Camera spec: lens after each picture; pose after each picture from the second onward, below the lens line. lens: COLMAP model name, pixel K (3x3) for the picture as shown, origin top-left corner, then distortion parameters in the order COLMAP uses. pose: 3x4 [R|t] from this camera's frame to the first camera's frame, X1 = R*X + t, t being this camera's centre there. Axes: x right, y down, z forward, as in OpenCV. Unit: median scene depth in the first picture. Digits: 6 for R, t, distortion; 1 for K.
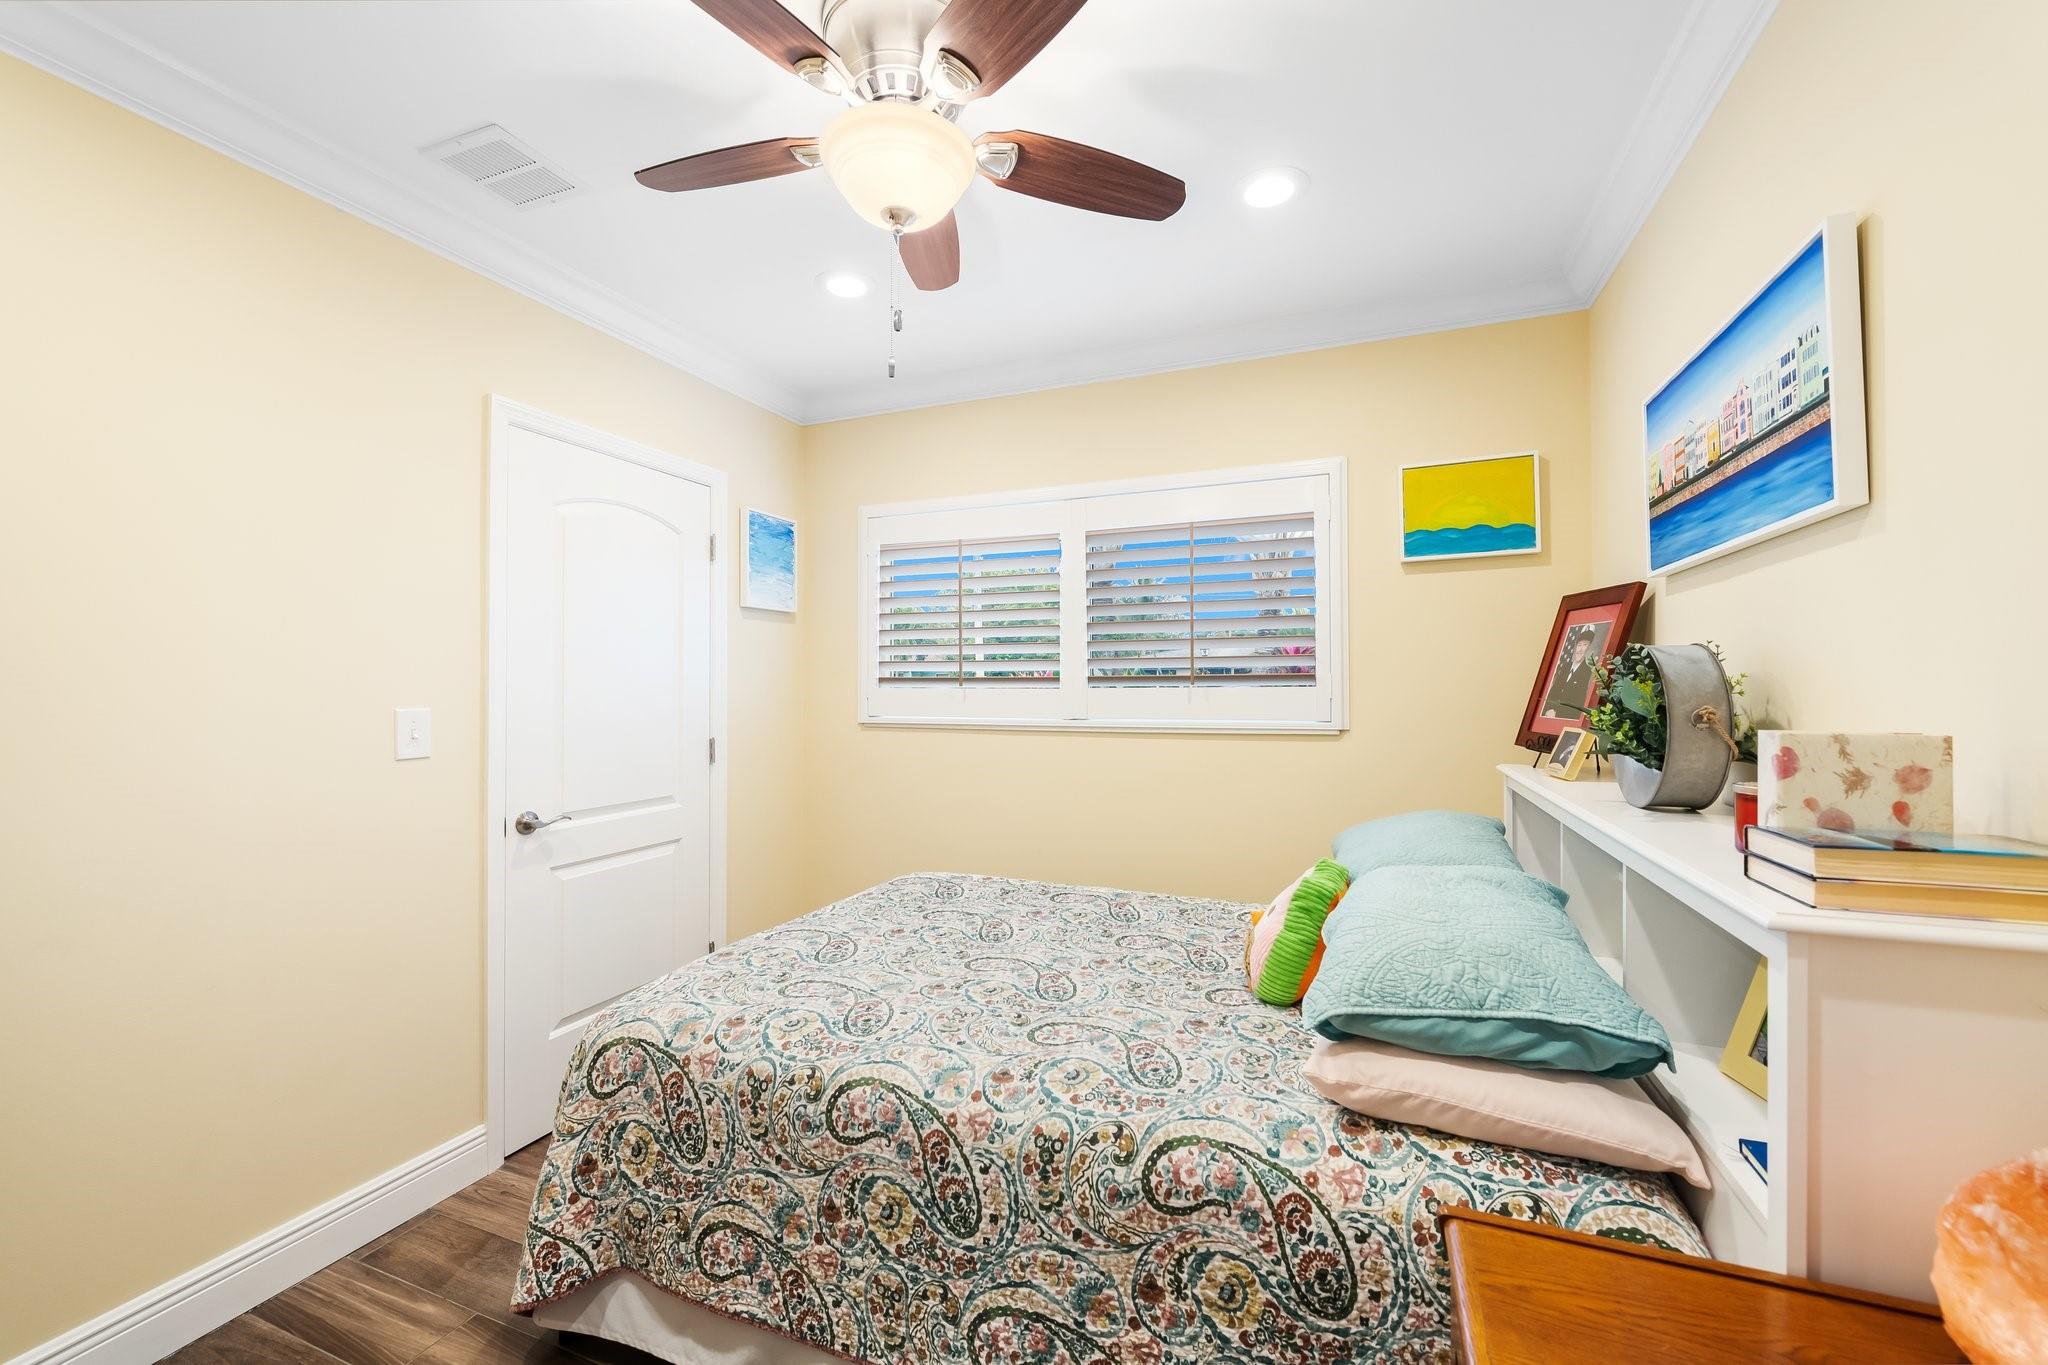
lens RADIAL K [[809.3, 0, 1024.3], [0, 809.3, 675.1], [0, 0, 1]] dist [0.000681, -0.001057]
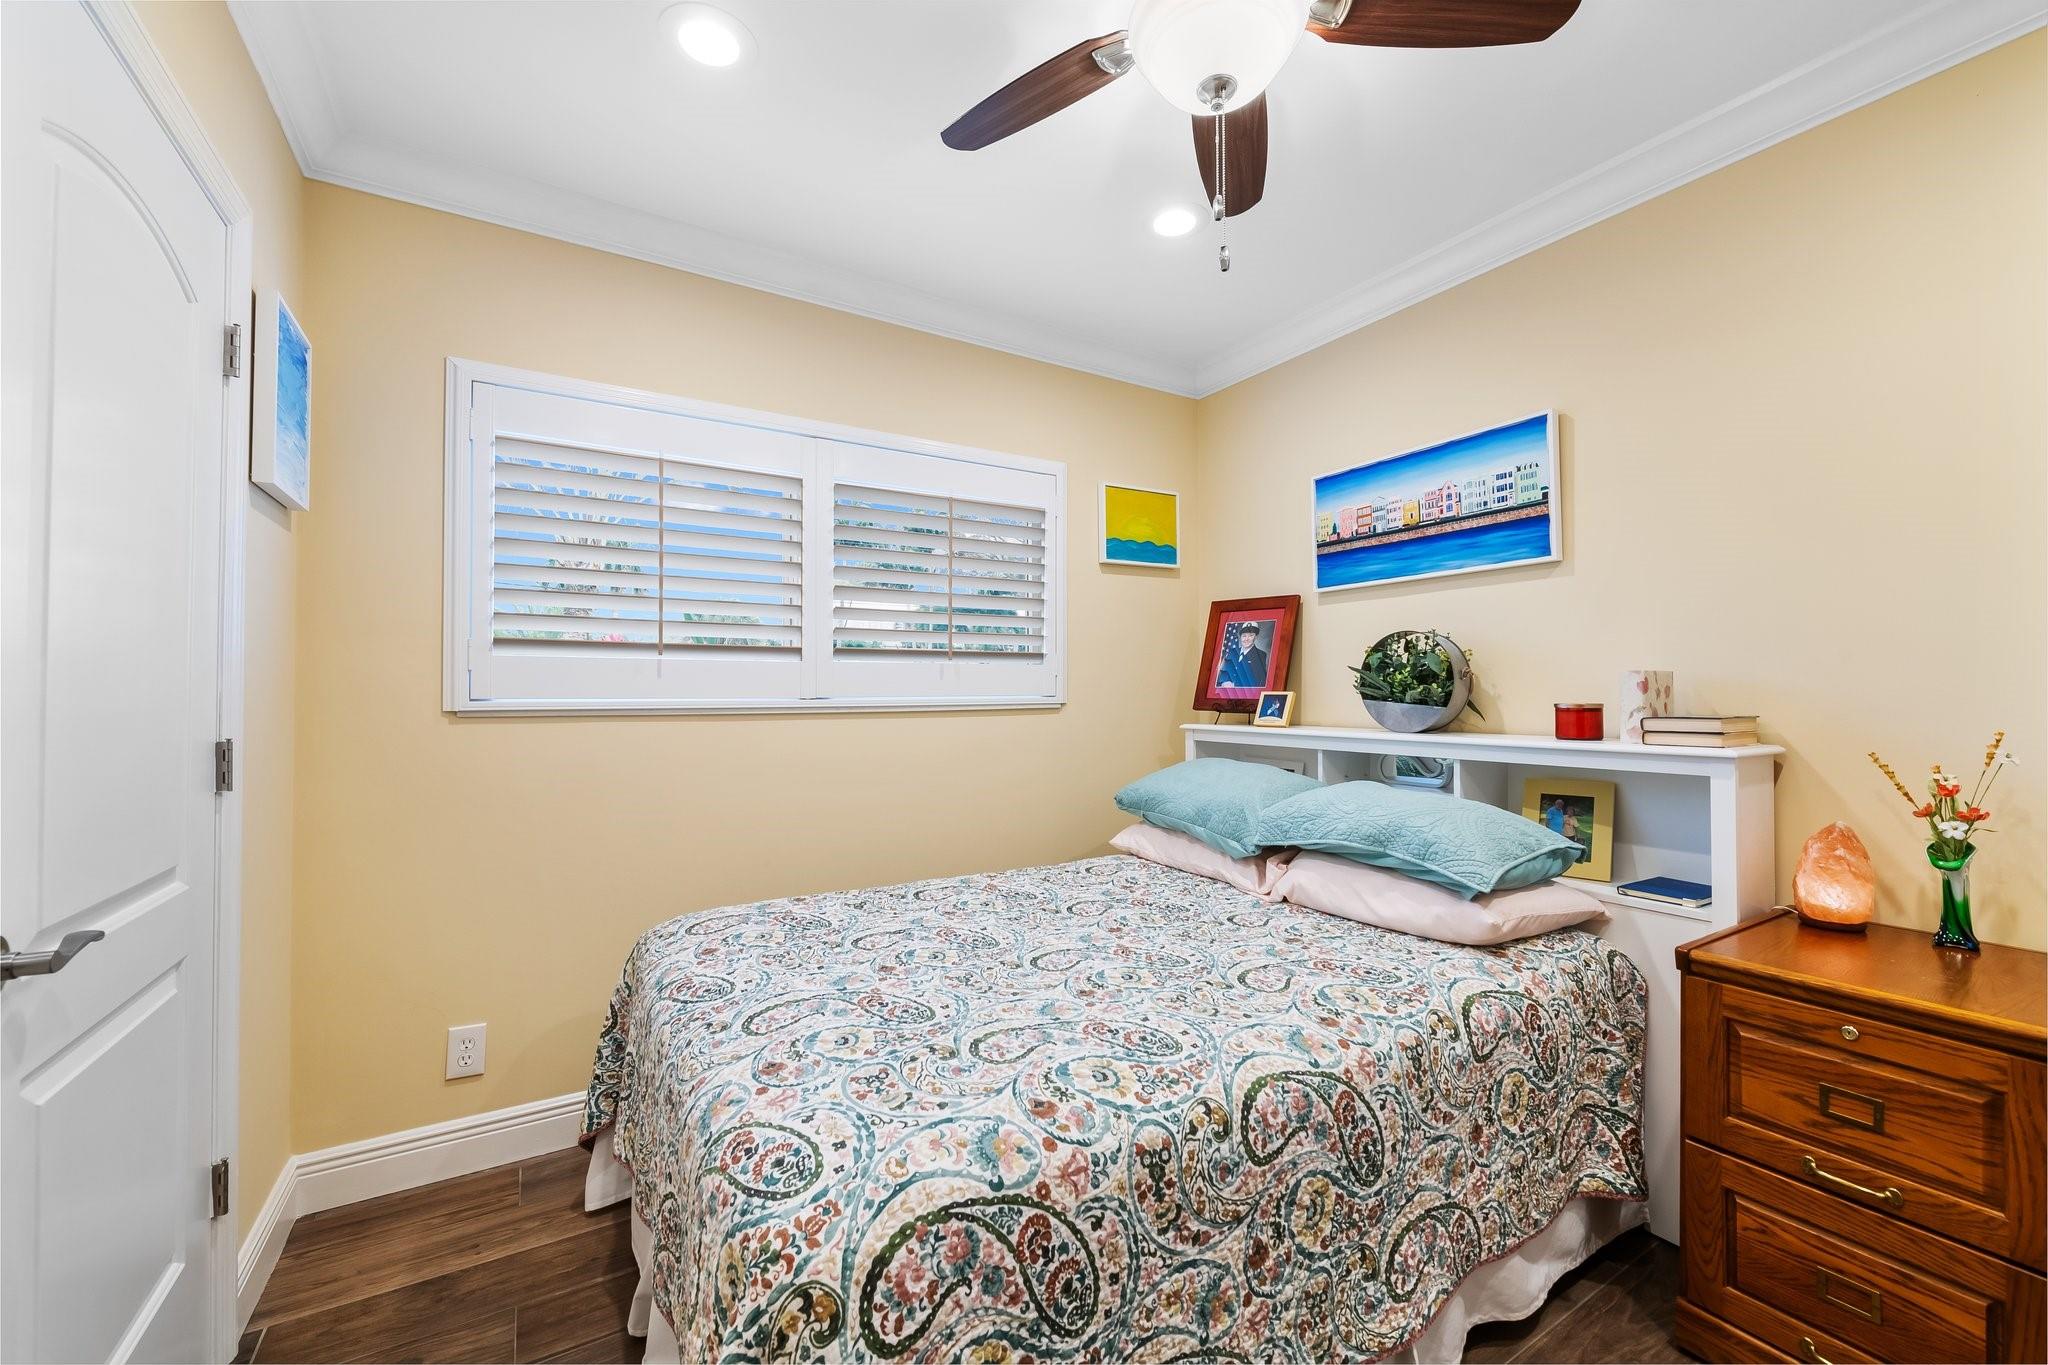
lens RADIAL K [[809.3, 0, 1026.8], [0, 809.3, 678.4], [0, 0, 1]] dist [0.000681, -0.001057]
pose [[0.597830, 0.016051, 0.801462, -0.969504], [-0.011030, 0.999870, -0.011797, 0.082607], [-0.801547, -0.001788, 0.597929, 0.646550]]
